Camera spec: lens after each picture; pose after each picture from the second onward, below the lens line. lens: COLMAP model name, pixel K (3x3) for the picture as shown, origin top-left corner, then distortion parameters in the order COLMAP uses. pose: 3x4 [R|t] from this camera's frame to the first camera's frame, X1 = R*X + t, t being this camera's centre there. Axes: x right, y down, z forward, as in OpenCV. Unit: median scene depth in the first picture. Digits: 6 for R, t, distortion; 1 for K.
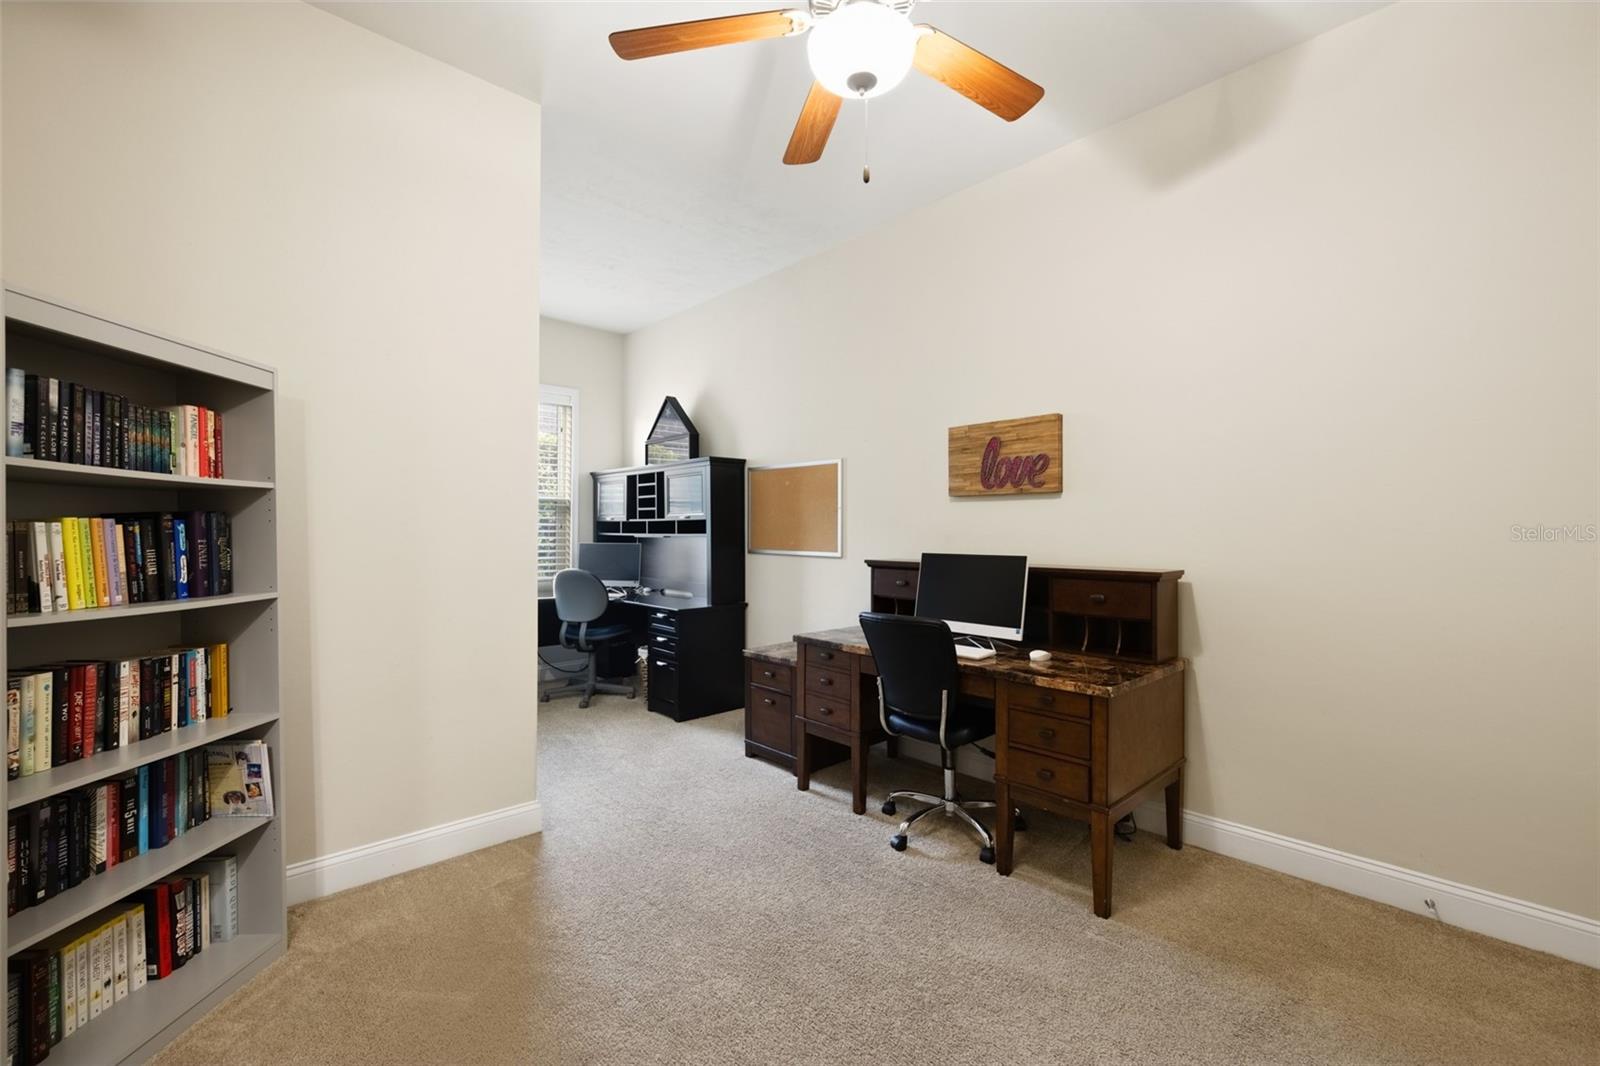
lens RADIAL K [[674.7, 0, 799.9], [0, 674.7, 542.6], [0, 0, 1]] dist [-0.000886, -0.000269]
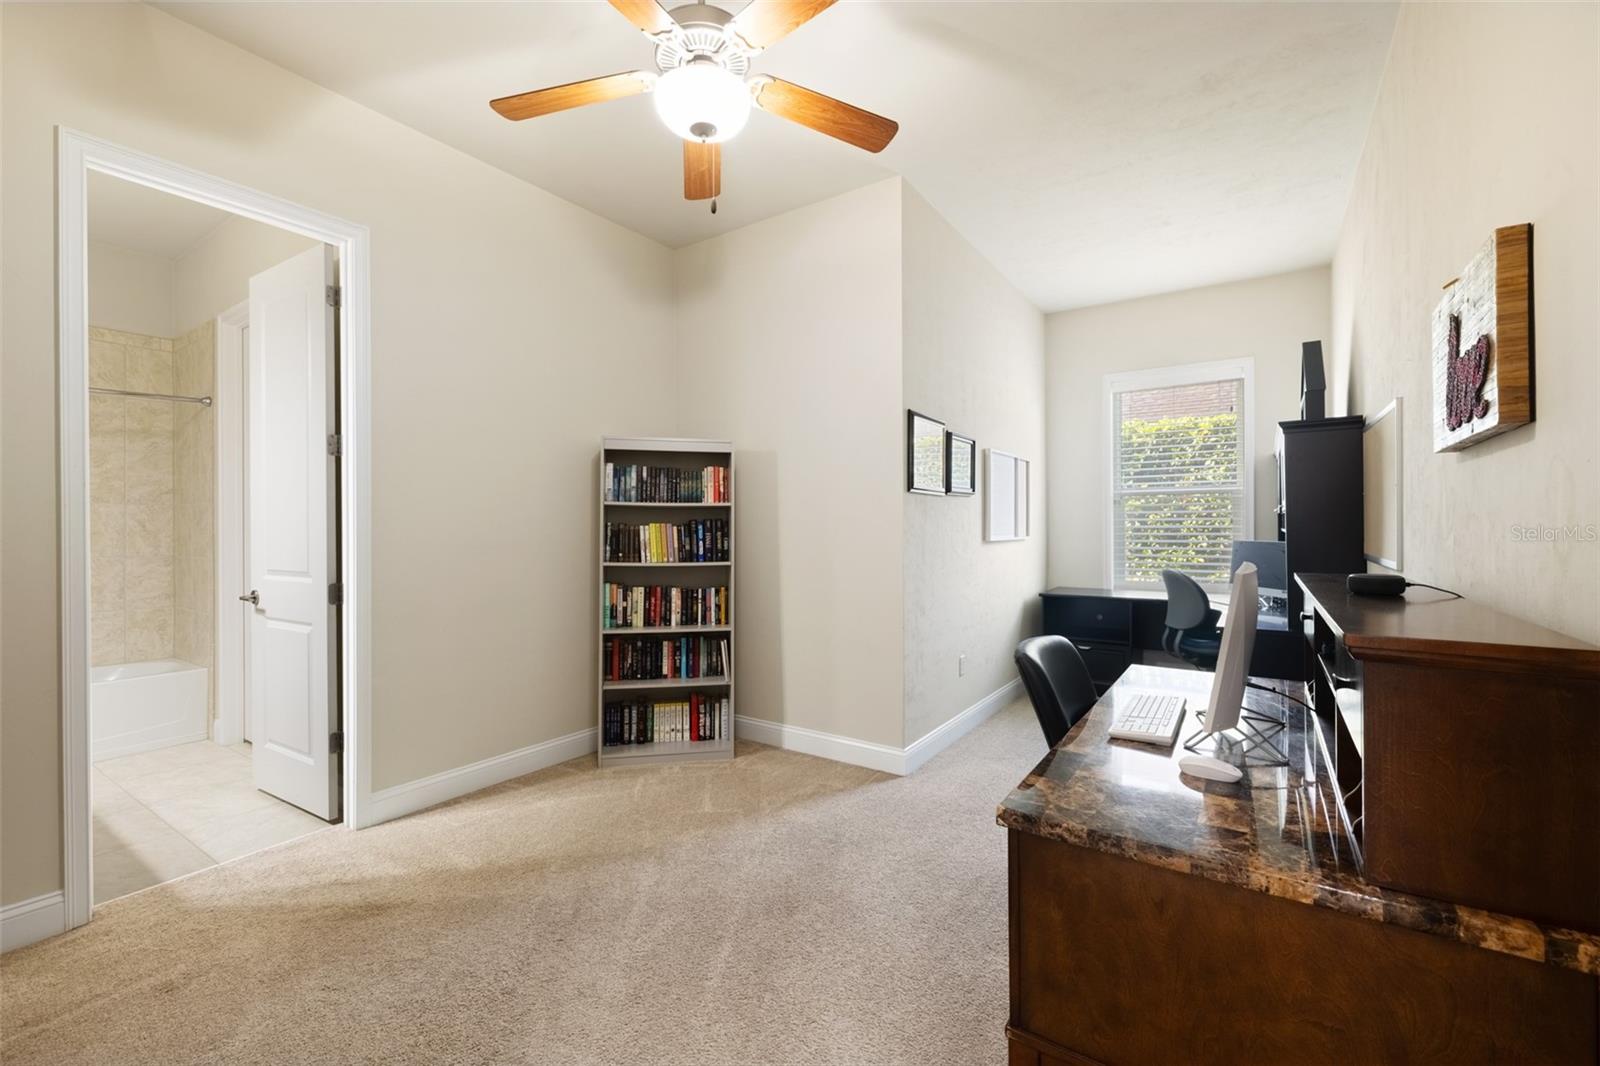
lens RADIAL K [[674.7, 0, 797.5], [0, 674.7, 543.9], [0, 0, 1]] dist [-0.000886, -0.000269]
pose [[0.209795, 0.019329, -0.977554, 1.157028], [-0.010672, 0.999790, 0.017478, -0.010875], [0.977687, 0.006766, 0.209958, 0.857260]]
